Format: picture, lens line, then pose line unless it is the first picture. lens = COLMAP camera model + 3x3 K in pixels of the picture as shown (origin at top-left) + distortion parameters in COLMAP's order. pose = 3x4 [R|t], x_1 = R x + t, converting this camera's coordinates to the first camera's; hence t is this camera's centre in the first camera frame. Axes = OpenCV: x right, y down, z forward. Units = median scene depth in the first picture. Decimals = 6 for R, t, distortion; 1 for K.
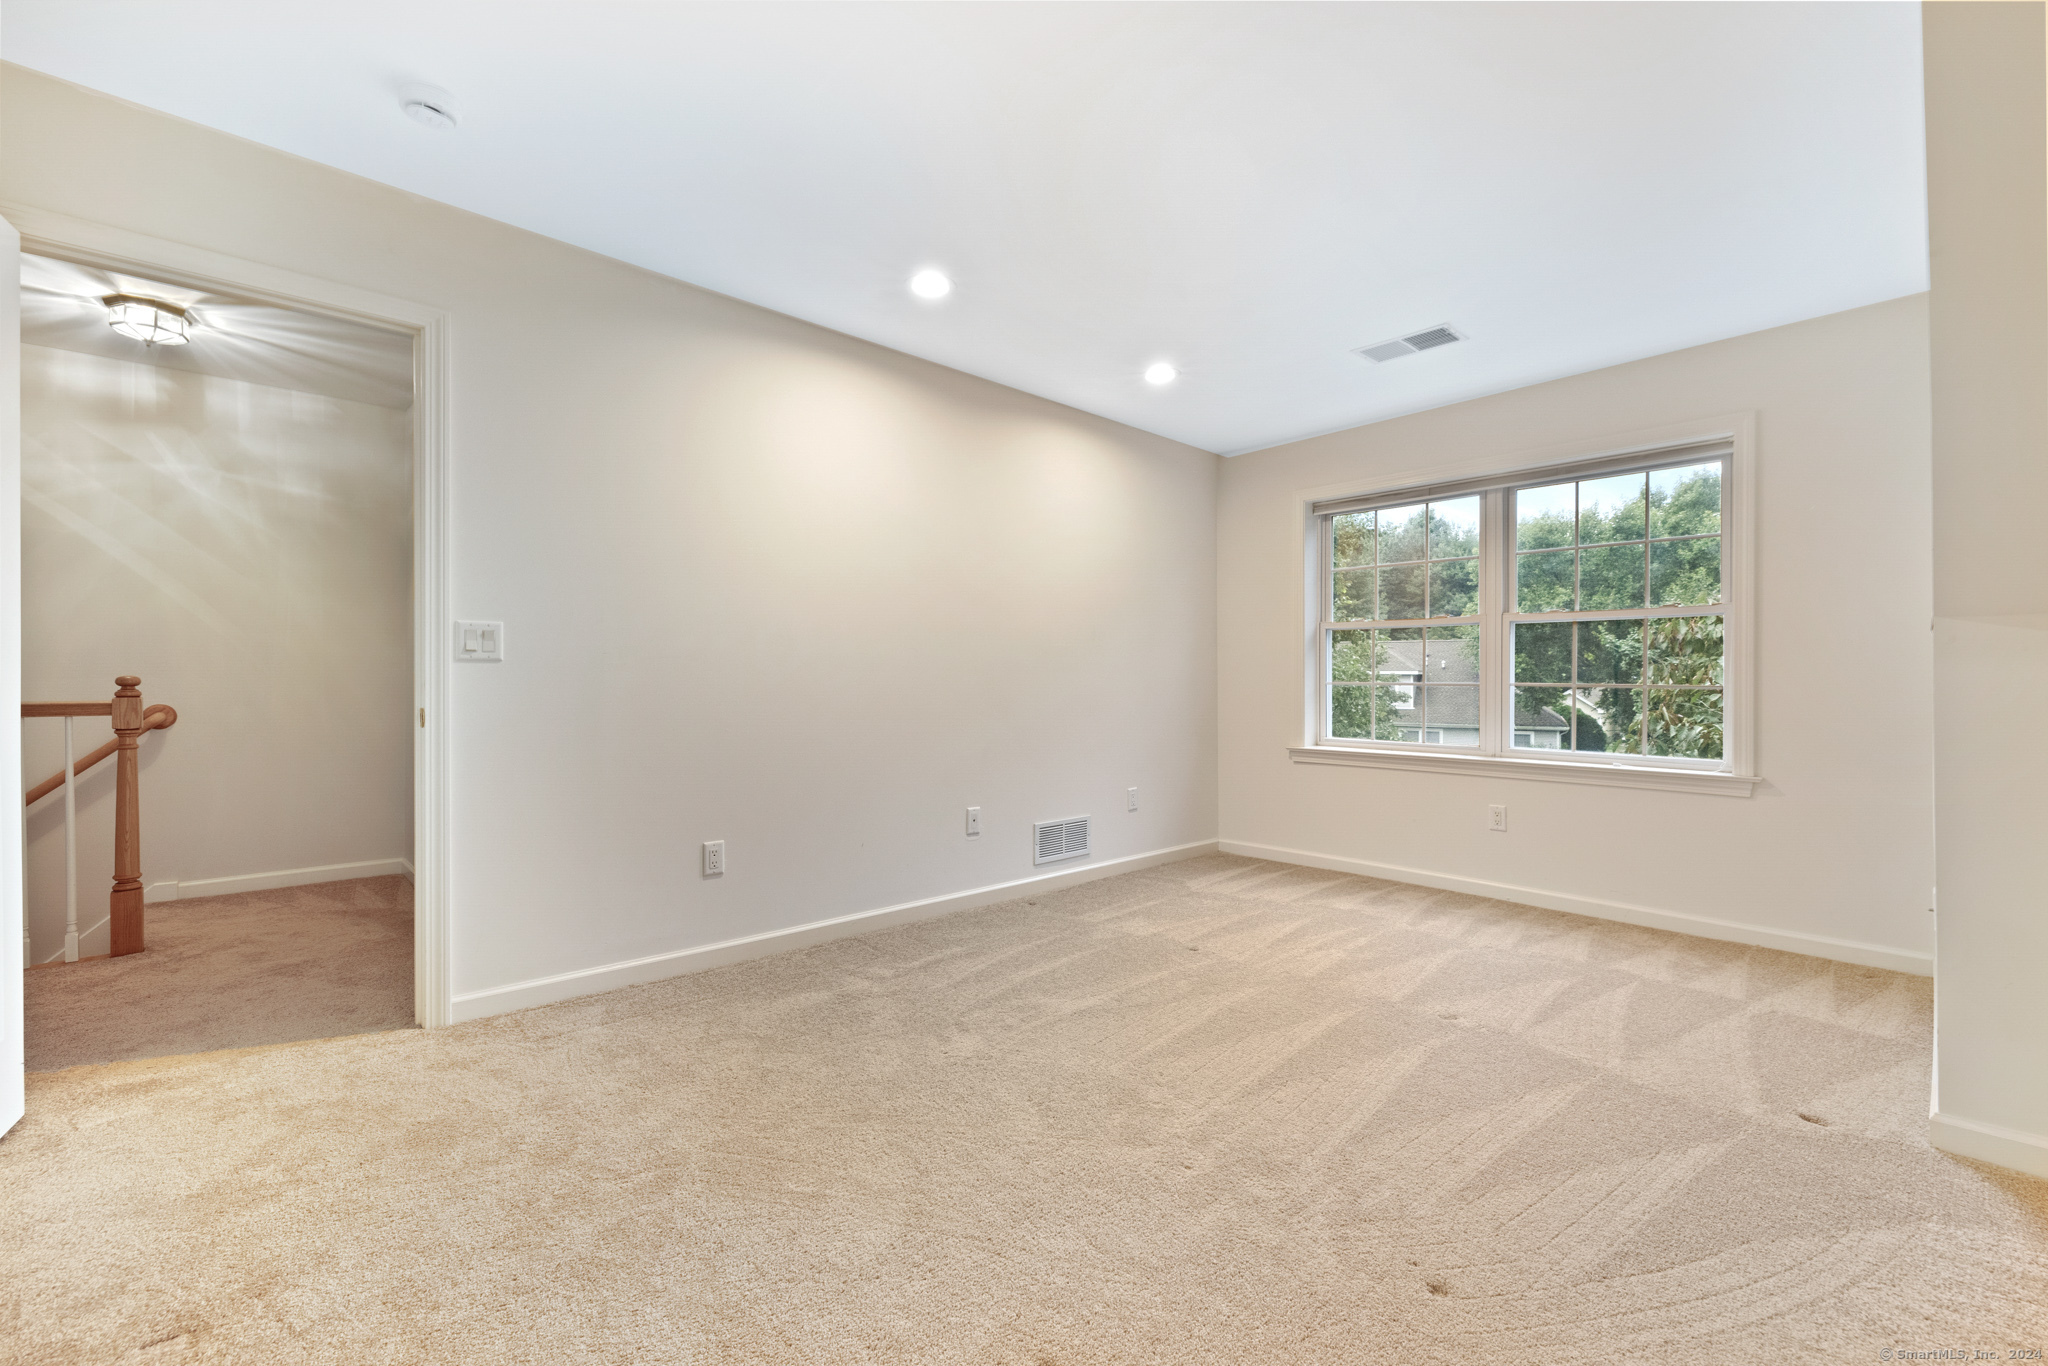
lens RADIAL K [[849.2, 0, 1042.3], [0, 849.2, 690.7], [0, 0, 1]] dist [-0.030347, -0.000175]
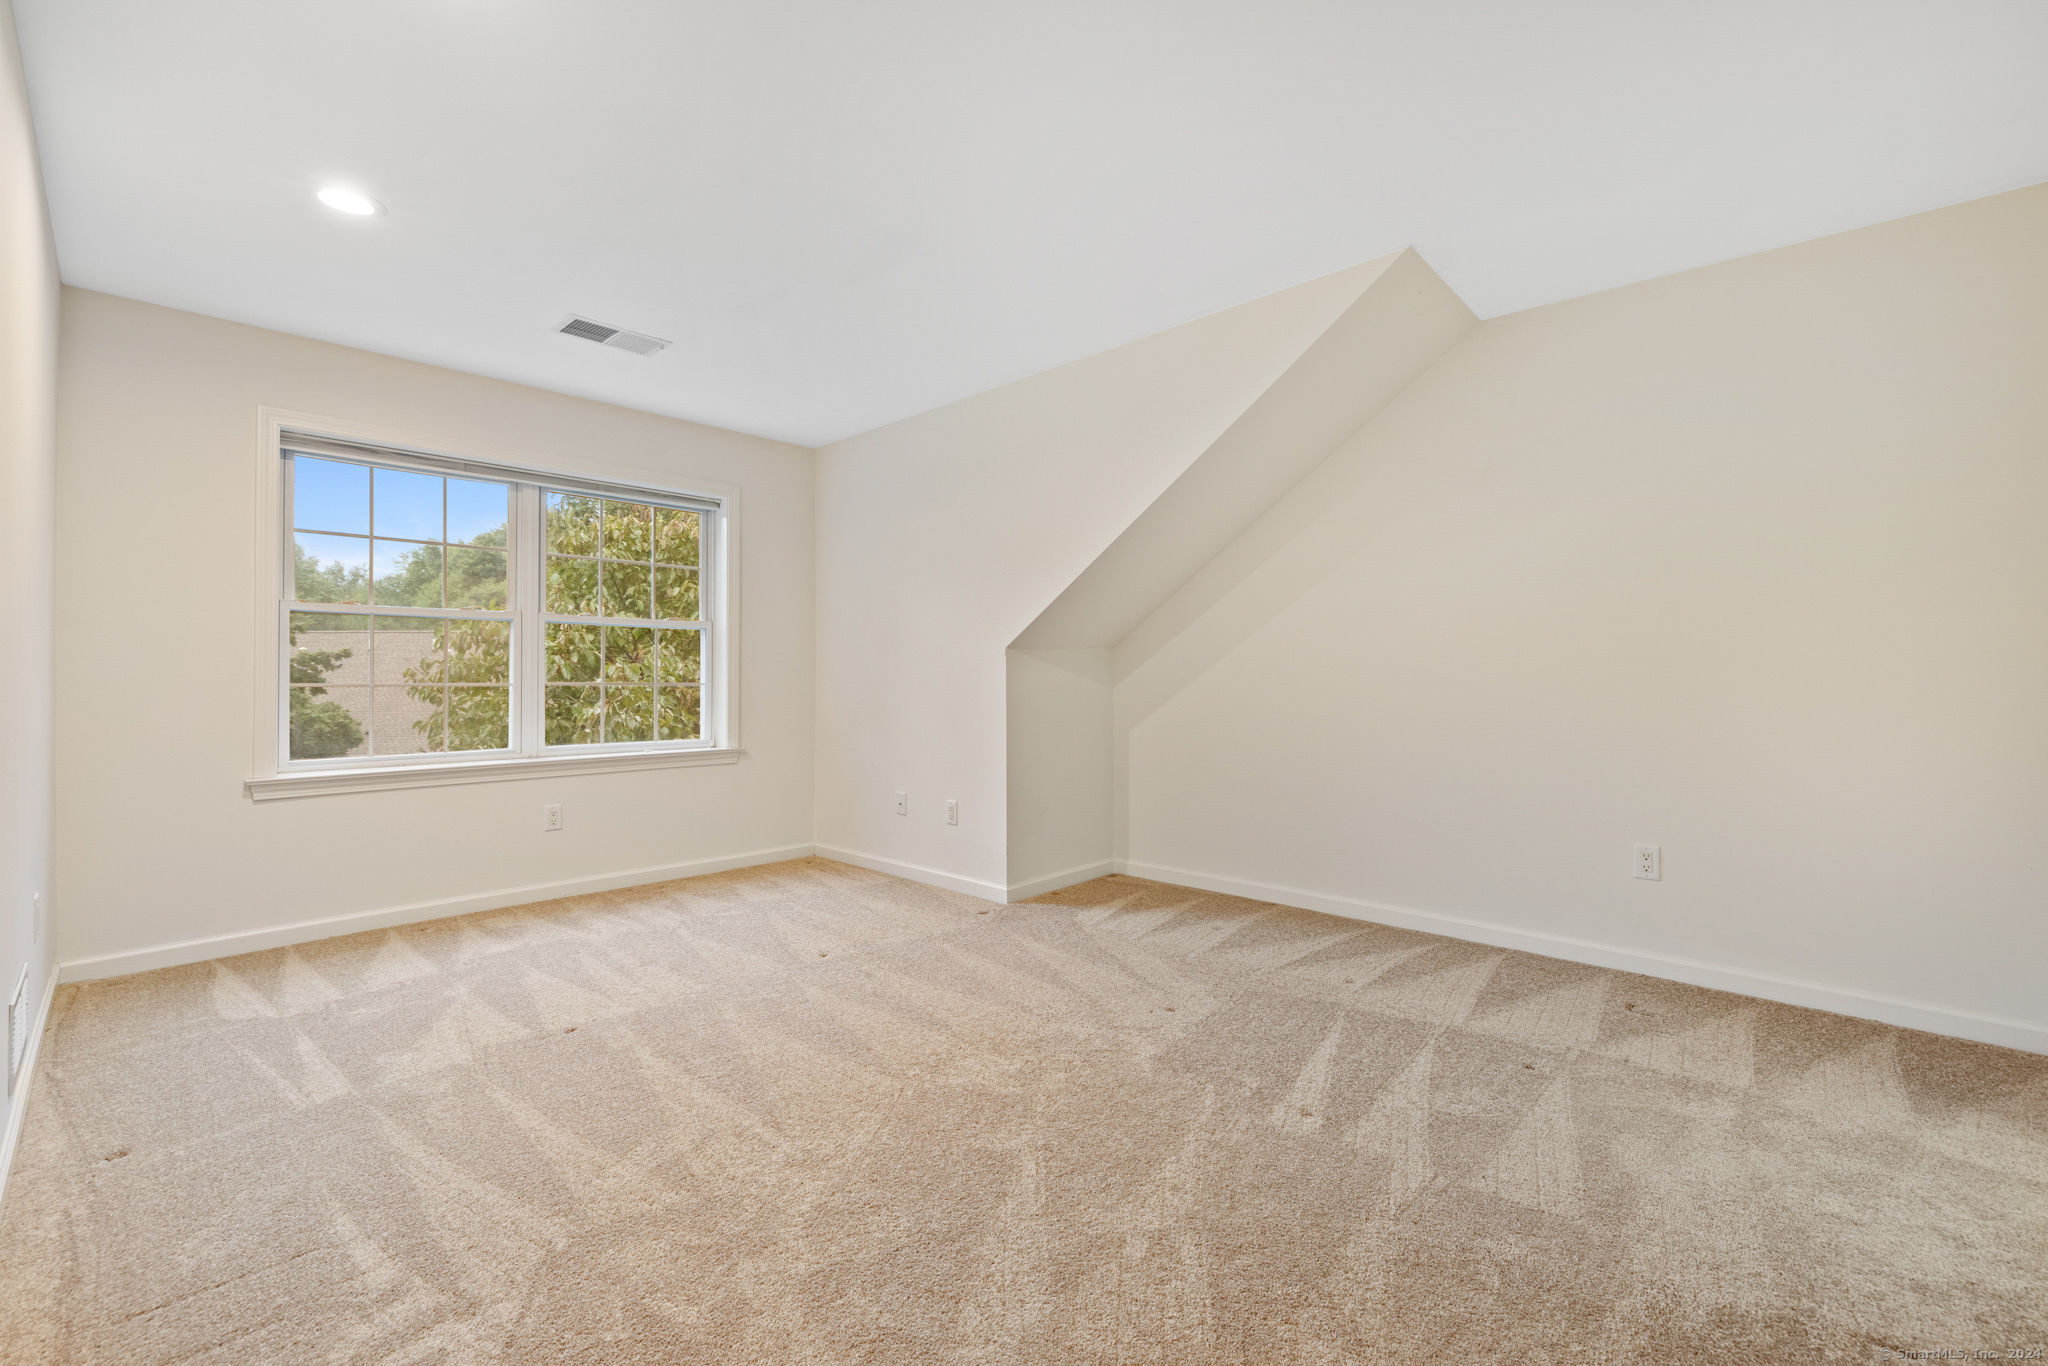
lens RADIAL K [[849.2, 0, 1038.1], [0, 849.2, 686.8], [0, 0, 1]] dist [-0.030347, -0.000175]
pose [[-0.071365, -0.016926, 0.997307, -0.672233], [0.010022, 0.999793, 0.017686, -0.021947], [-0.997400, 0.011257, -0.071181, 0.680681]]
